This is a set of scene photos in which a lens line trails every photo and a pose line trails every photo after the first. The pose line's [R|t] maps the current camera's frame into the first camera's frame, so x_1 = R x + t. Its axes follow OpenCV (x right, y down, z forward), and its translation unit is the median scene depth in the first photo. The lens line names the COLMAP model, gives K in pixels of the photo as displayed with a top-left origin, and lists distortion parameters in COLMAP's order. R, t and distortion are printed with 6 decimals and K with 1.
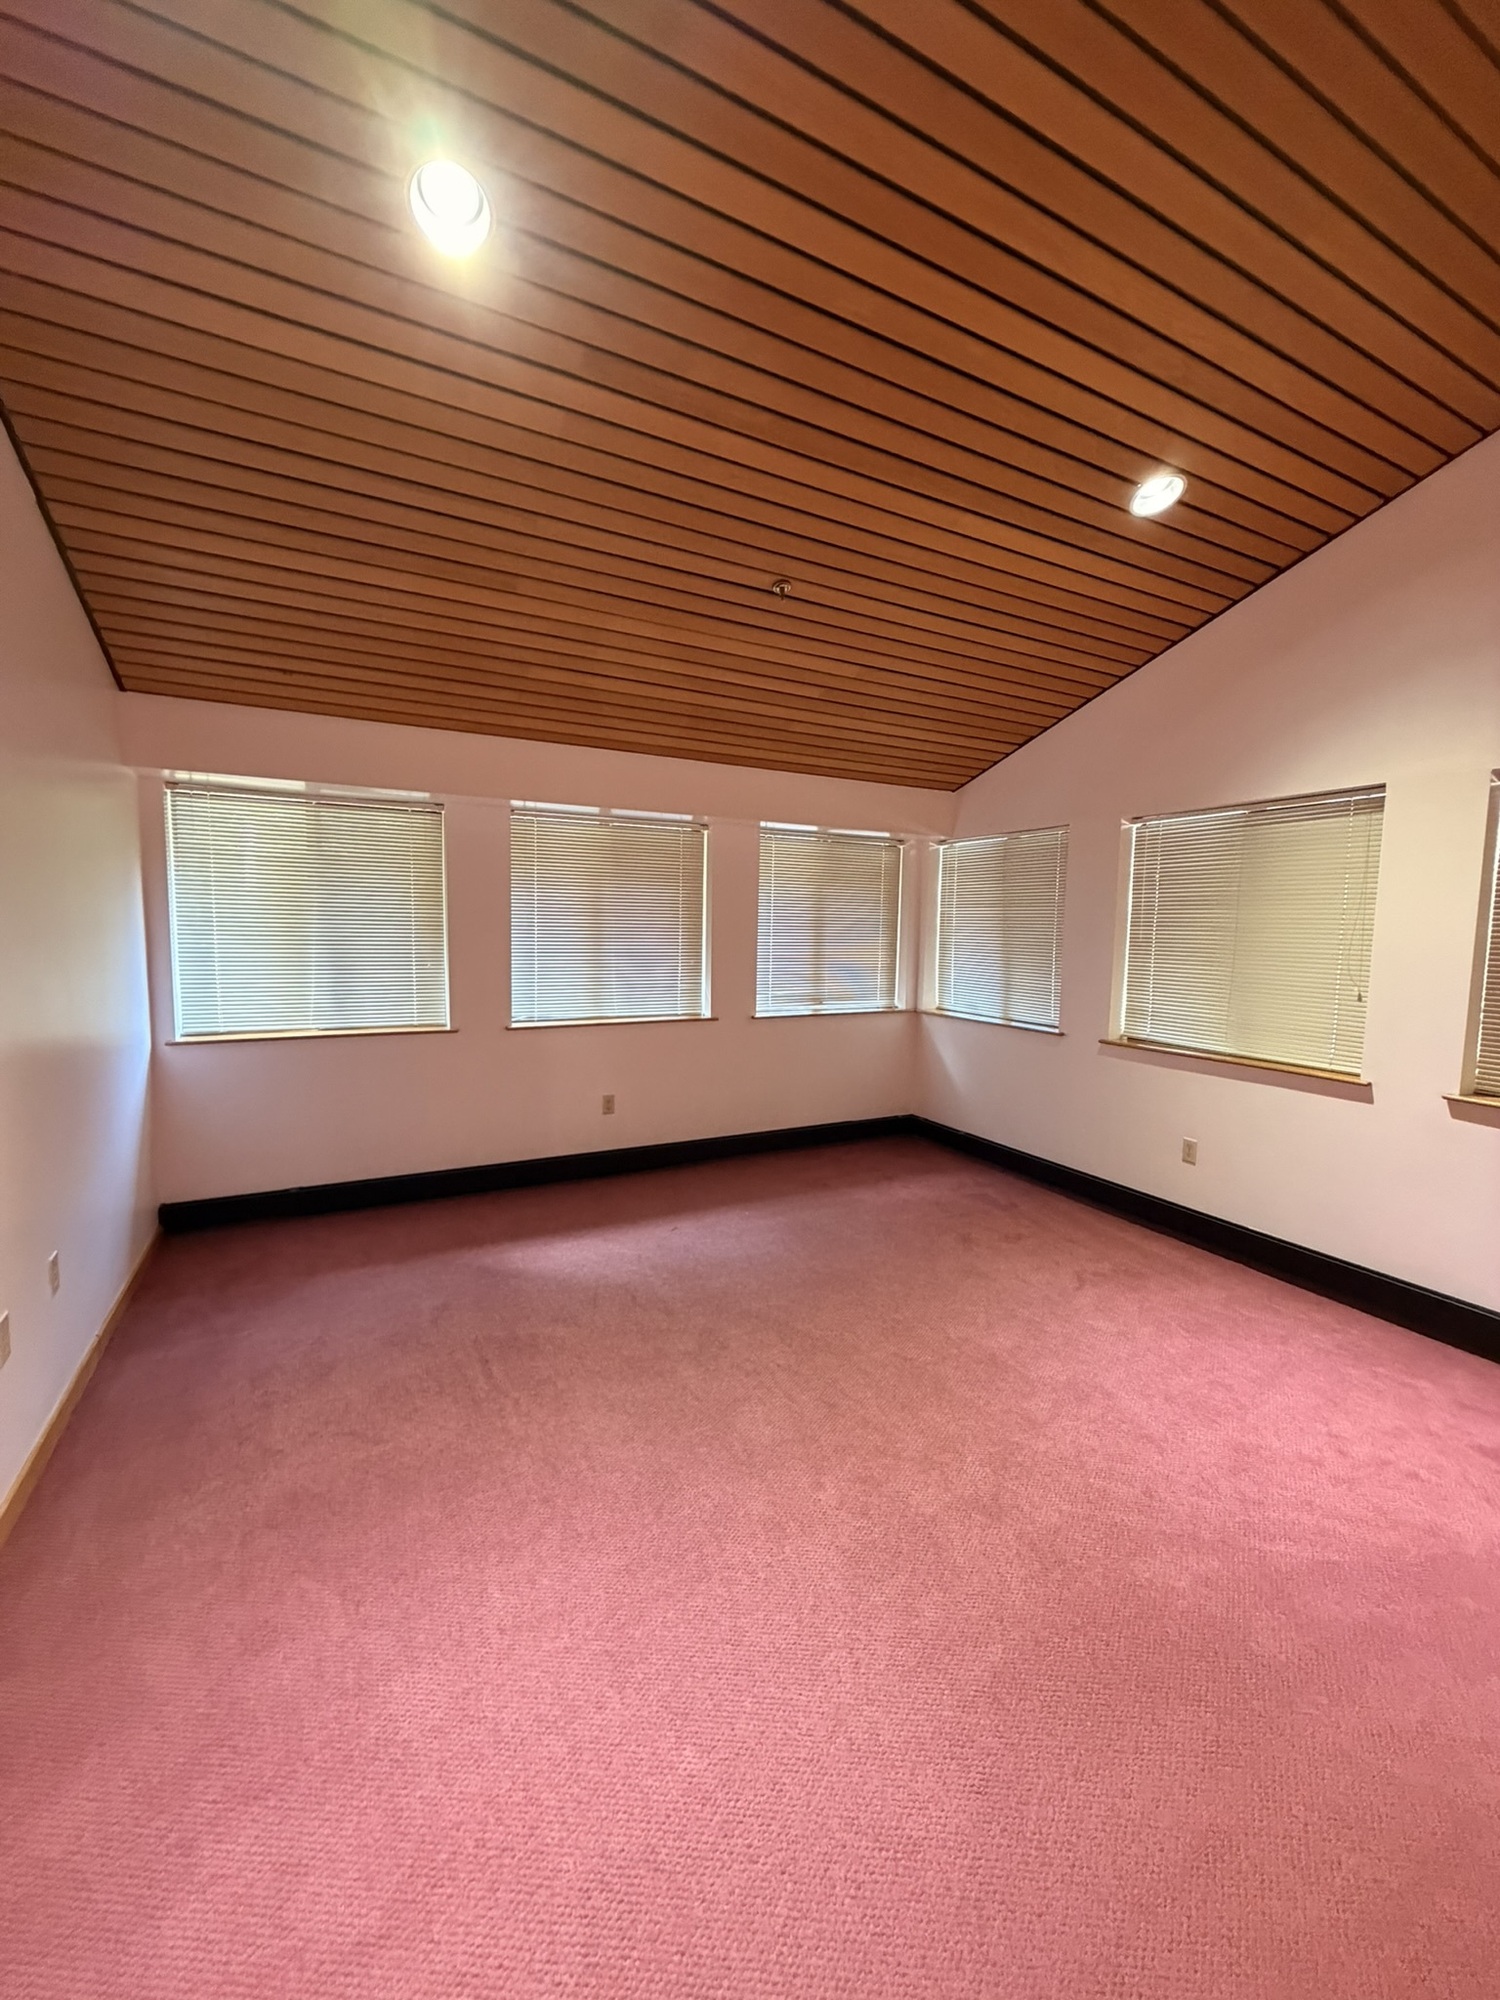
lens RADIAL K [[800.8, 0, 747.6], [0, 800.8, 986.9], [0, 0, 1]] dist [0.003525, 0.000712]
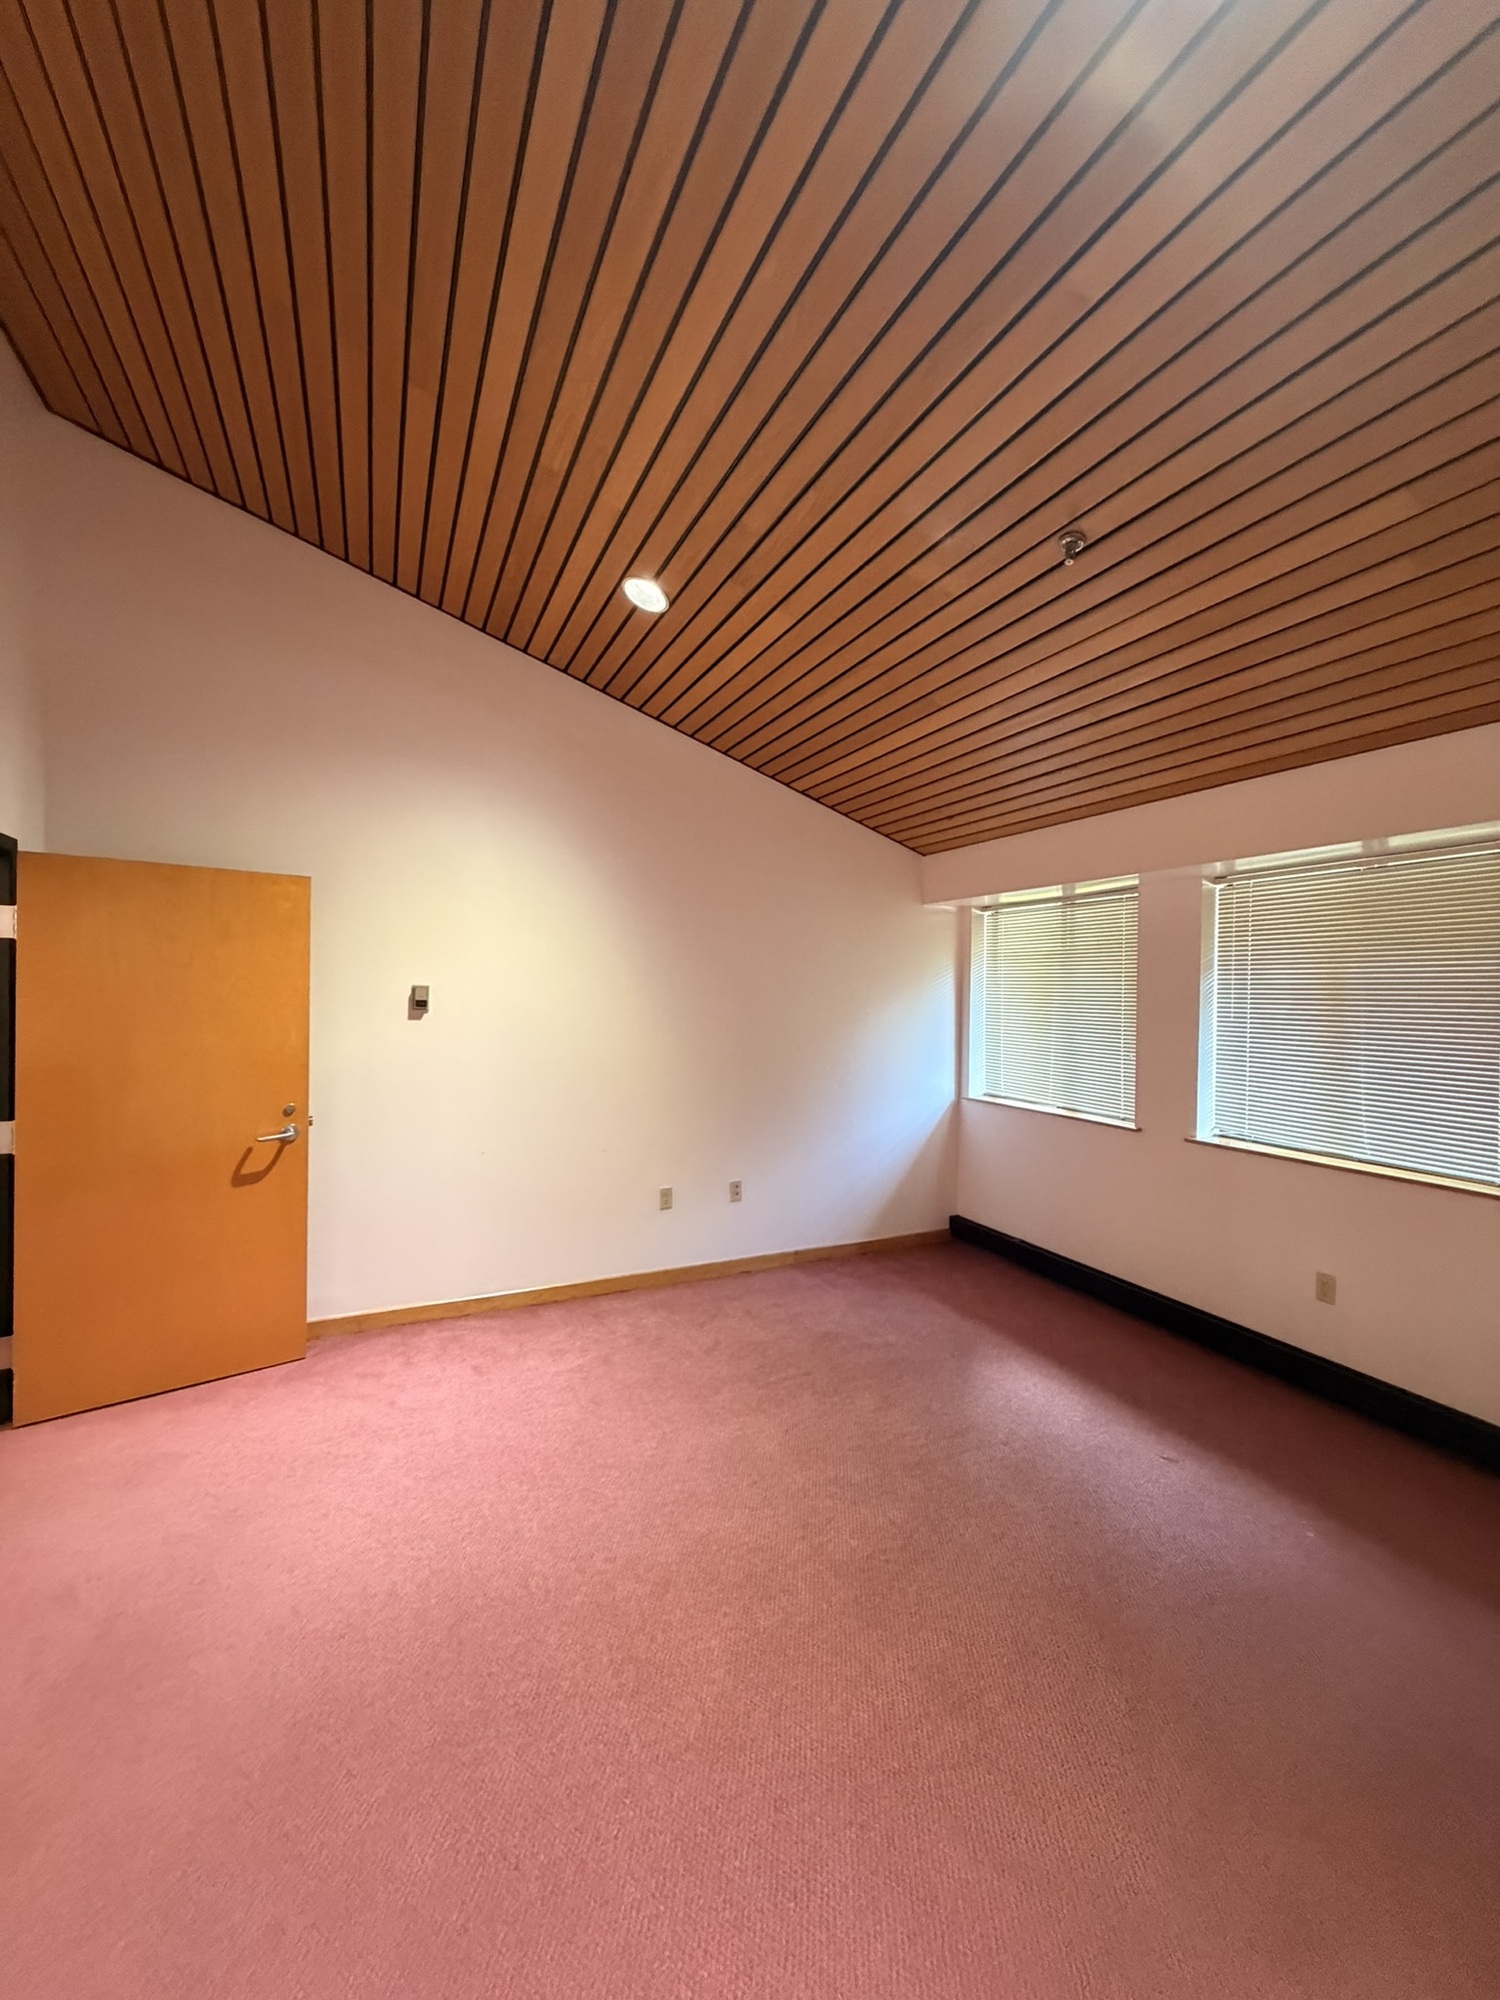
lens RADIAL K [[800.8, 0, 745.7], [0, 800.8, 1015.6], [0, 0, 1]] dist [0.003525, 0.000712]
pose [[-0.042871, 0.023259, -0.998810, 0.630206], [-0.081212, 0.996339, 0.026687, -0.072793], [0.995774, 0.082260, -0.040825, 0.651604]]
